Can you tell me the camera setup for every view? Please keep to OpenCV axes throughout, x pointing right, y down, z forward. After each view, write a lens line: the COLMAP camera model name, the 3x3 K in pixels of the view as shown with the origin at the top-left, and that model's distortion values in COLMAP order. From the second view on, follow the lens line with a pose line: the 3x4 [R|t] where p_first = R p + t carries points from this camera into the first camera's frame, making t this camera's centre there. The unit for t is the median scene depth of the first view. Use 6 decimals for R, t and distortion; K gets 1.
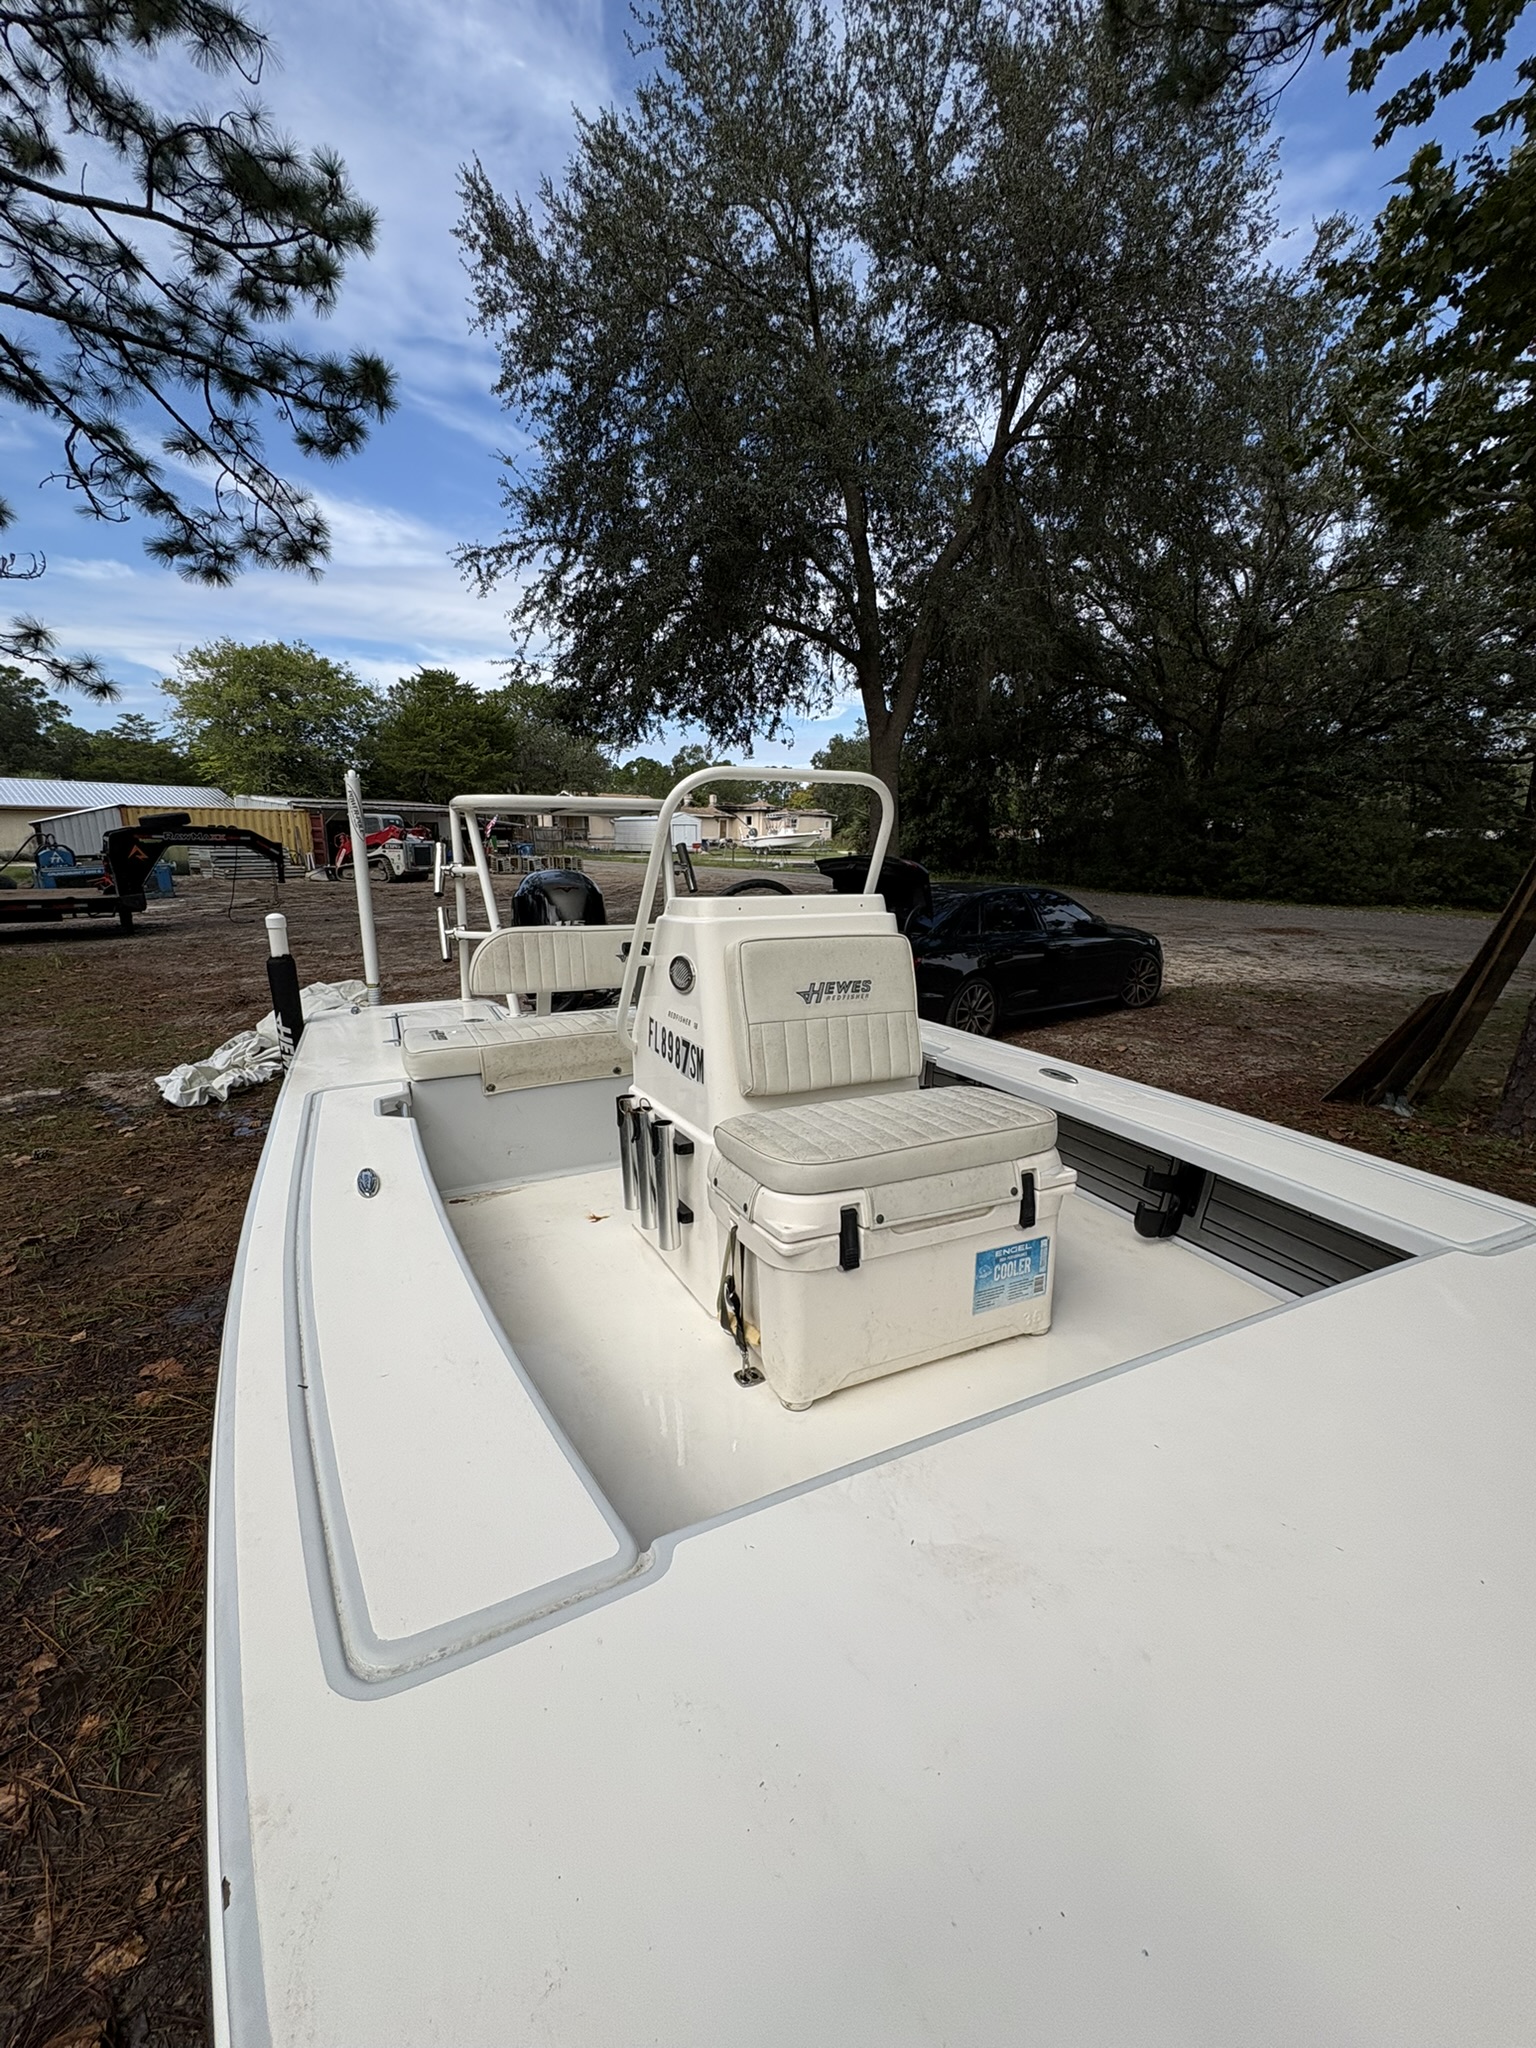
lens RADIAL K [[812.2, 0, 767.8], [0, 812.2, 1022.7], [0, 0, 1]] dist [0.000183, -0.000042]
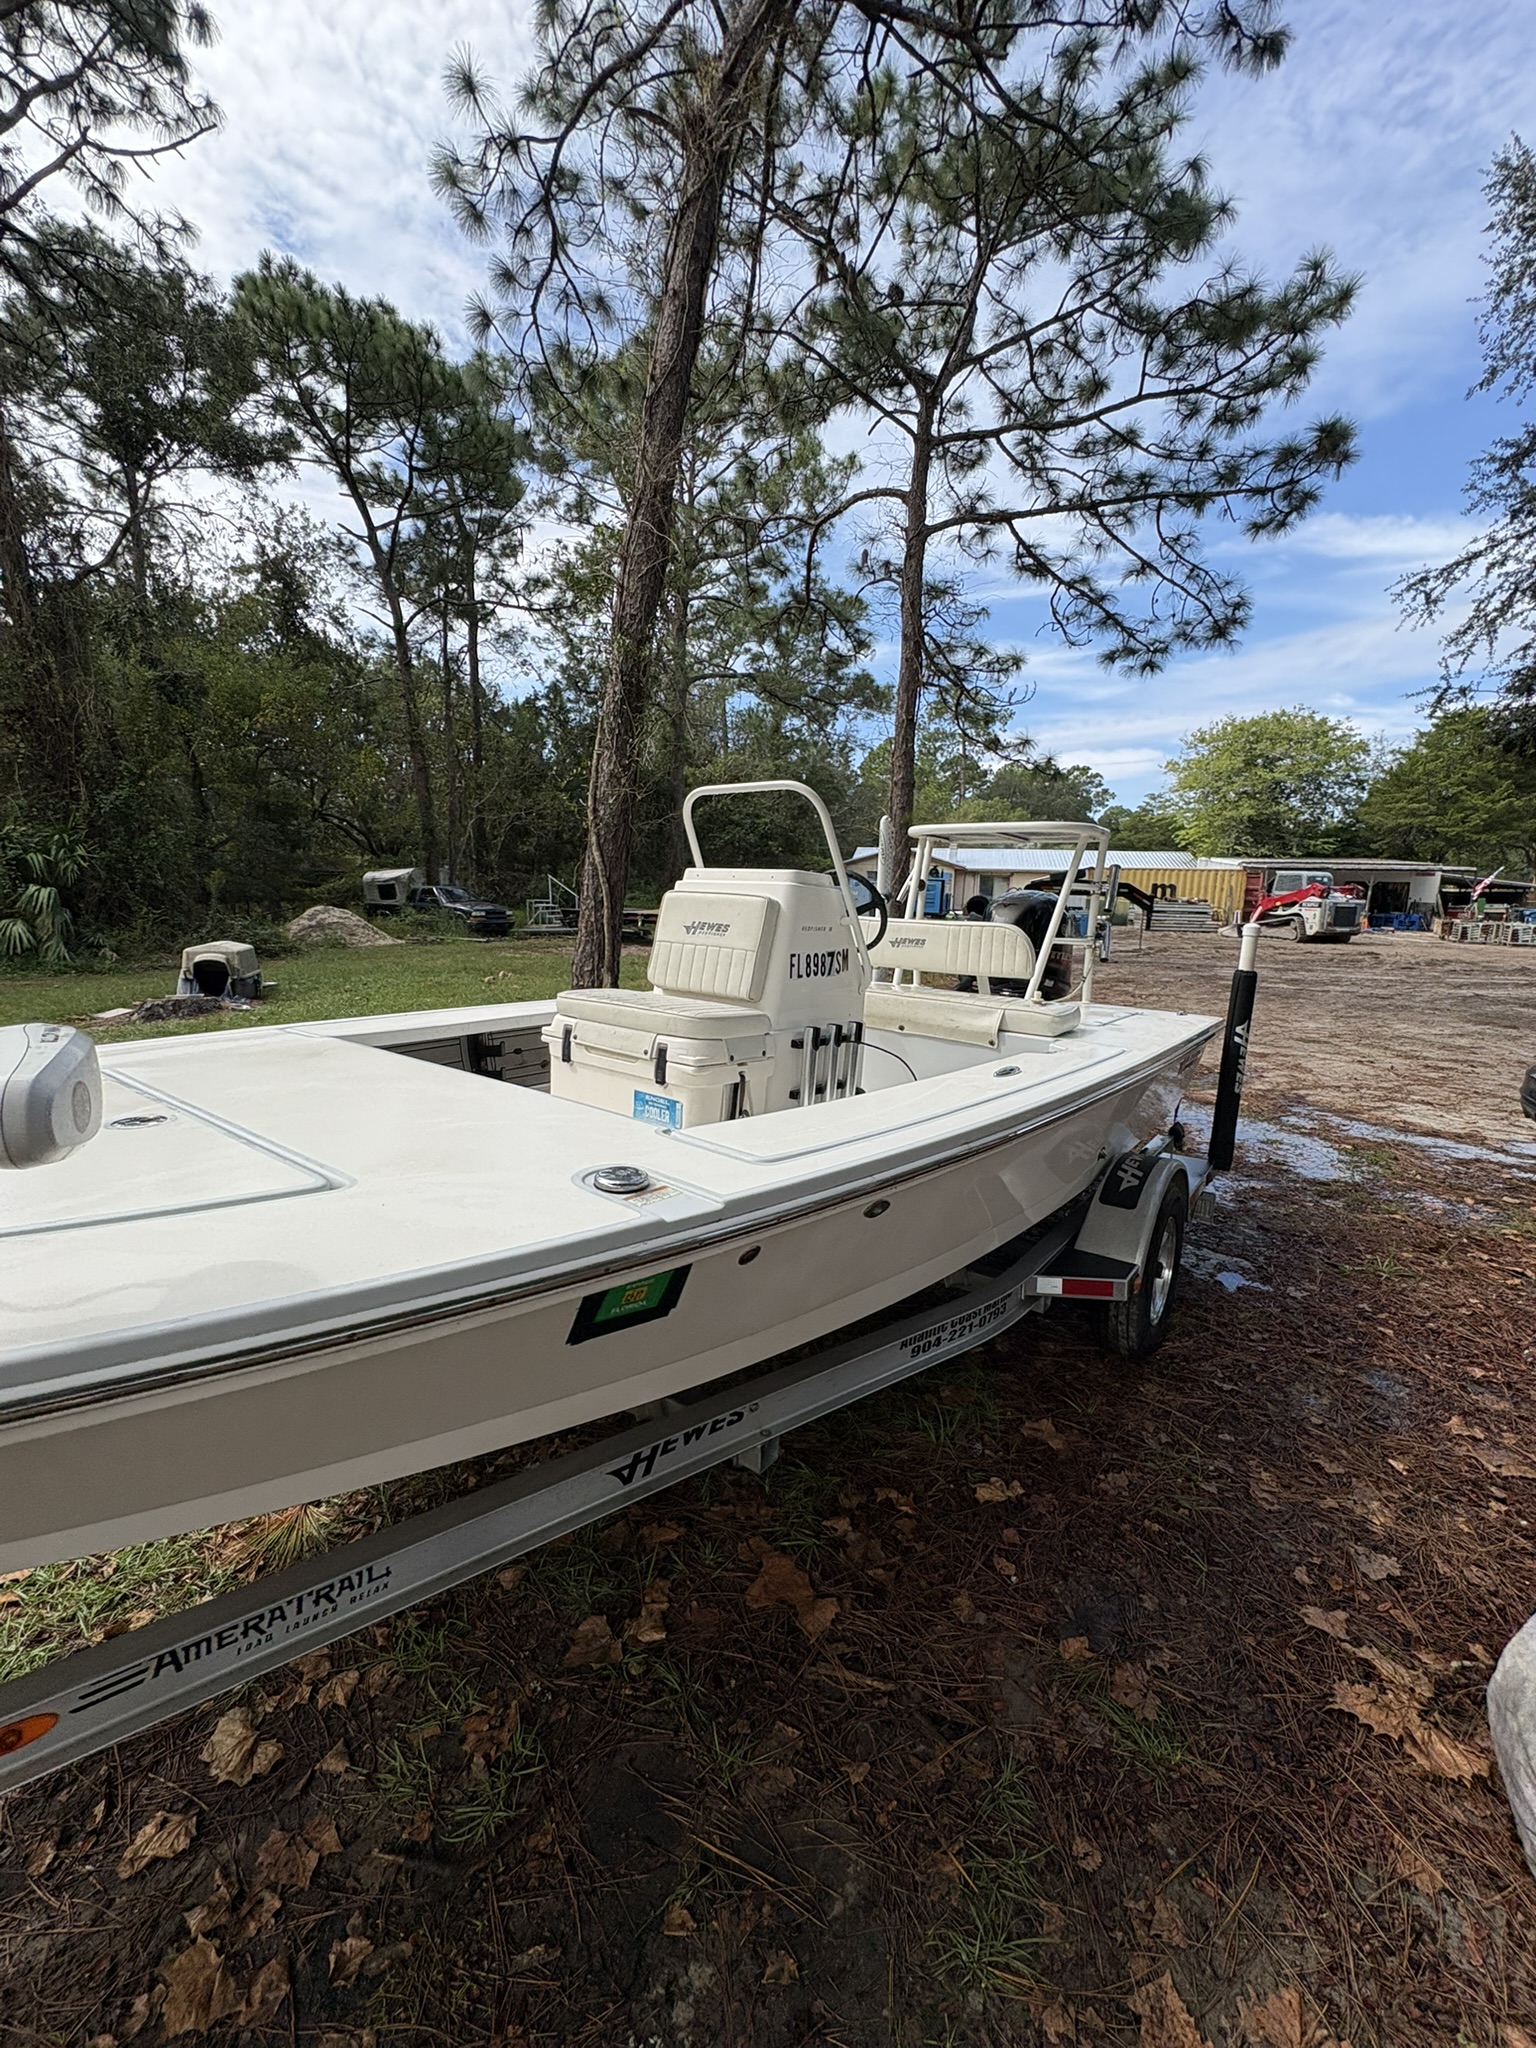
lens RADIAL K [[814.5, 0, 767.5], [0, 814.5, 1020.3], [0, 0, 1]] dist [0.001128, -0.000027]
pose [[0.461958, 0.146674, -0.874689, 0.160249], [-0.215181, 0.975298, 0.049899, 0.003806], [0.860402, 0.165166, 0.482109, 0.037433]]
